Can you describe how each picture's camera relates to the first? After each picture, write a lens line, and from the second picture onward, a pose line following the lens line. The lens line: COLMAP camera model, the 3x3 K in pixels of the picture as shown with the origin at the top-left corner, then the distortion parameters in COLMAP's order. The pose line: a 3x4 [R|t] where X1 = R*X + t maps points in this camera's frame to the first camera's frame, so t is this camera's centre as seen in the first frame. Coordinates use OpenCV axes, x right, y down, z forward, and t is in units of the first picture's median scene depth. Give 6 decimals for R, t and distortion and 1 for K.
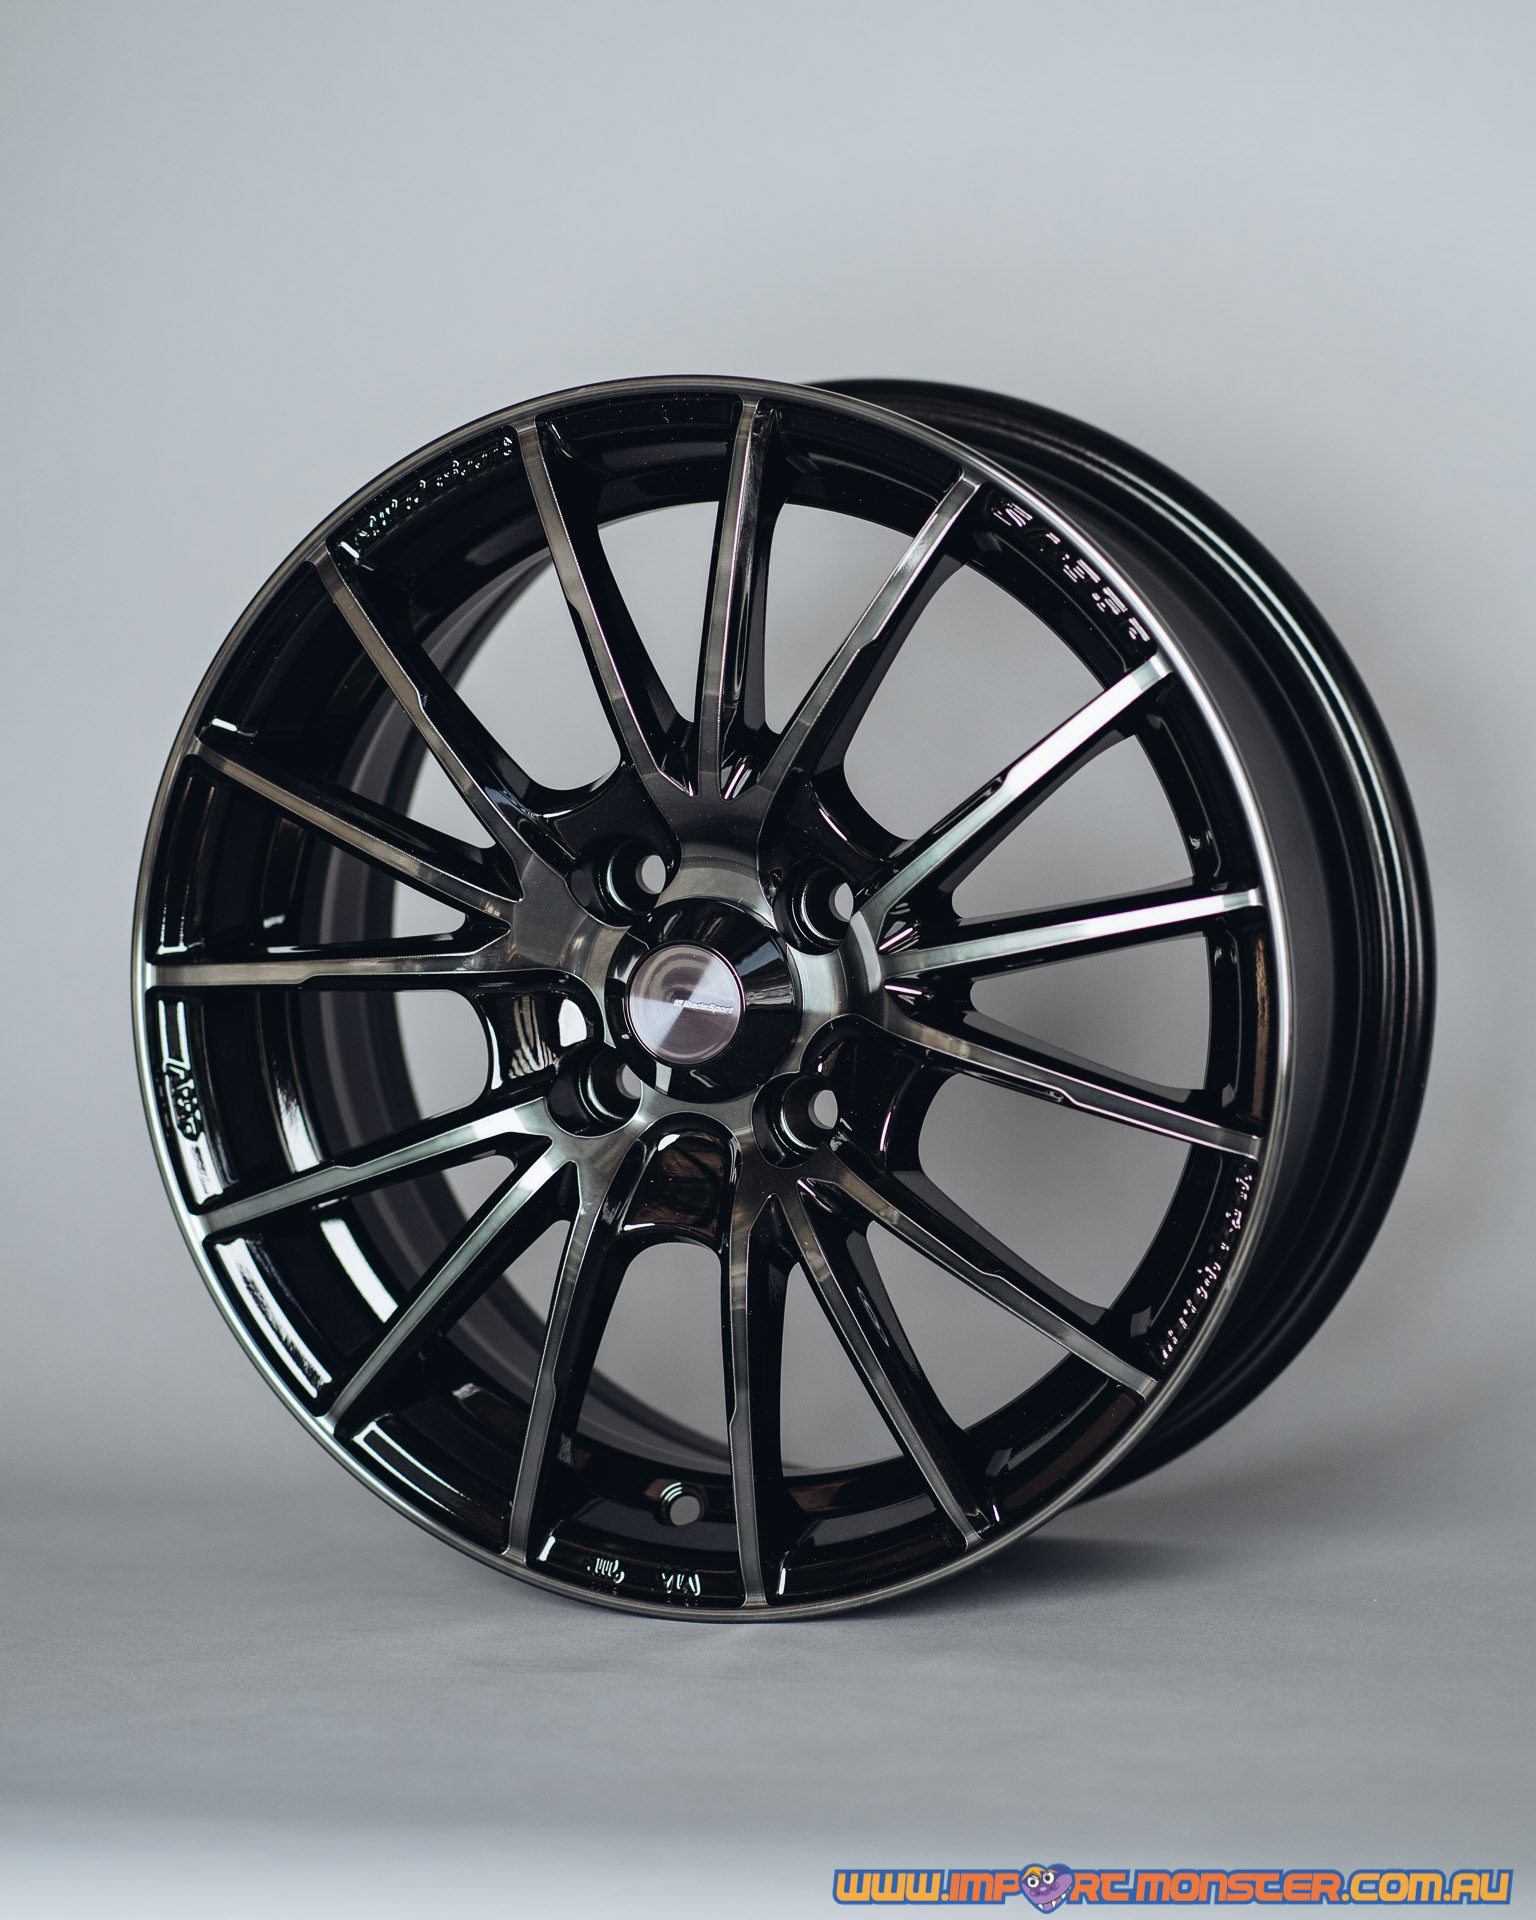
lens RADIAL K [[5942.7, 0, 779.7], [0, 5942.7, 956.5], [0, 0, 1]] dist [0.263328, 0.000000]
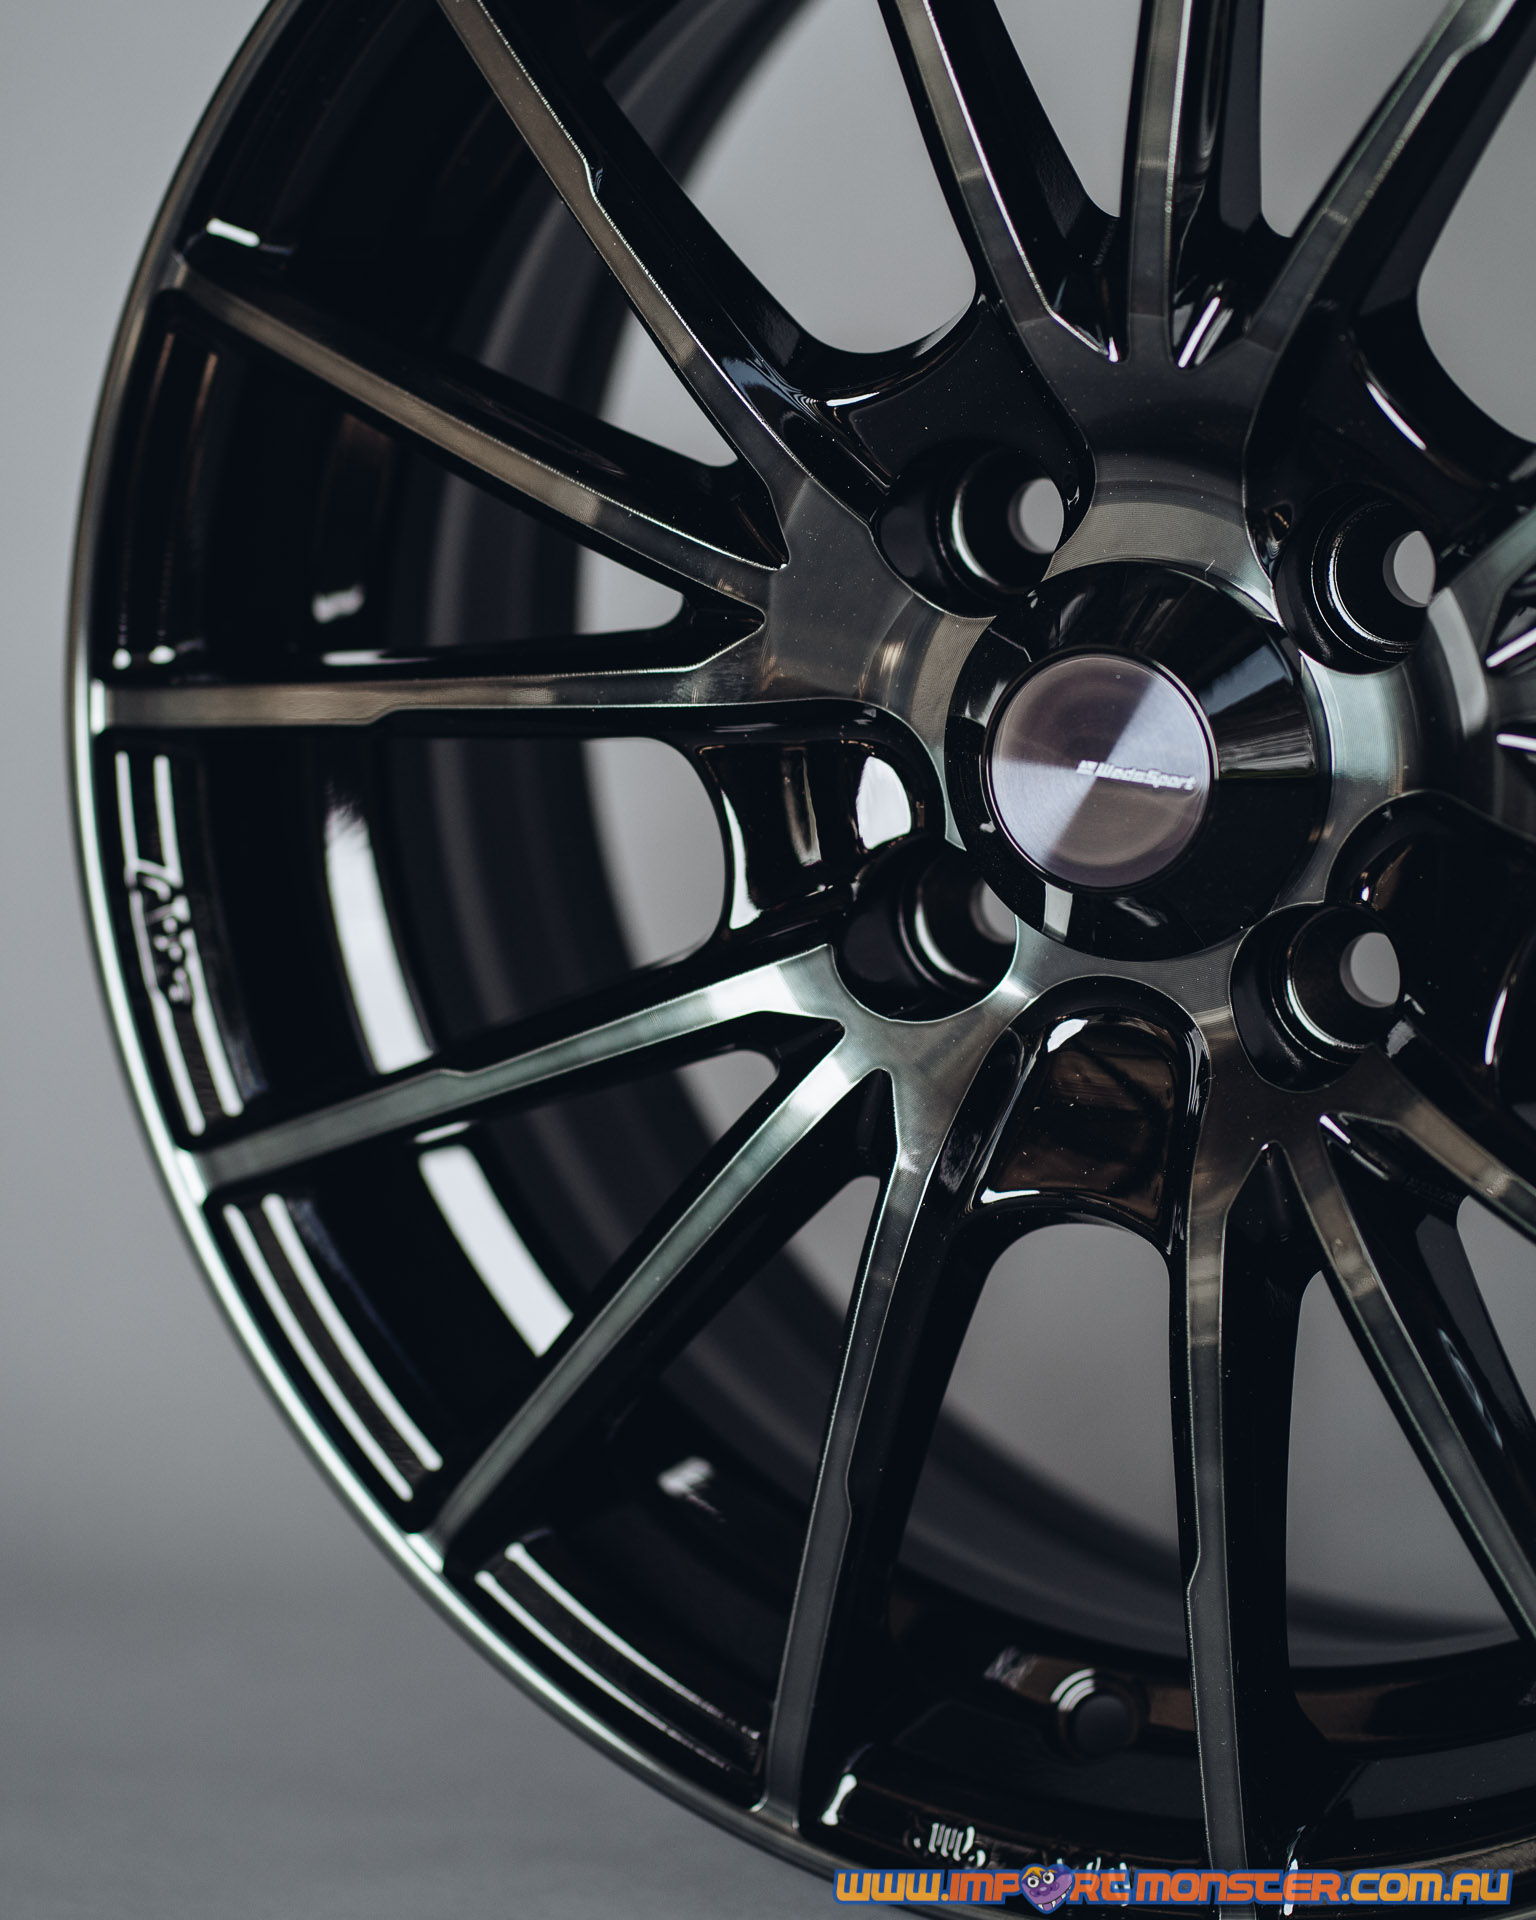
lens RADIAL K [[5942.7, 0, 803.5], [0, 5942.7, 857.3], [0, 0, 1]] dist [0.263328, 0.000000]
pose [[0.997561, 0.003290, -0.069717, -0.005613], [-0.000445, 0.999168, 0.040781, -0.005258], [0.069793, -0.040651, 0.996733, 0.478551]]
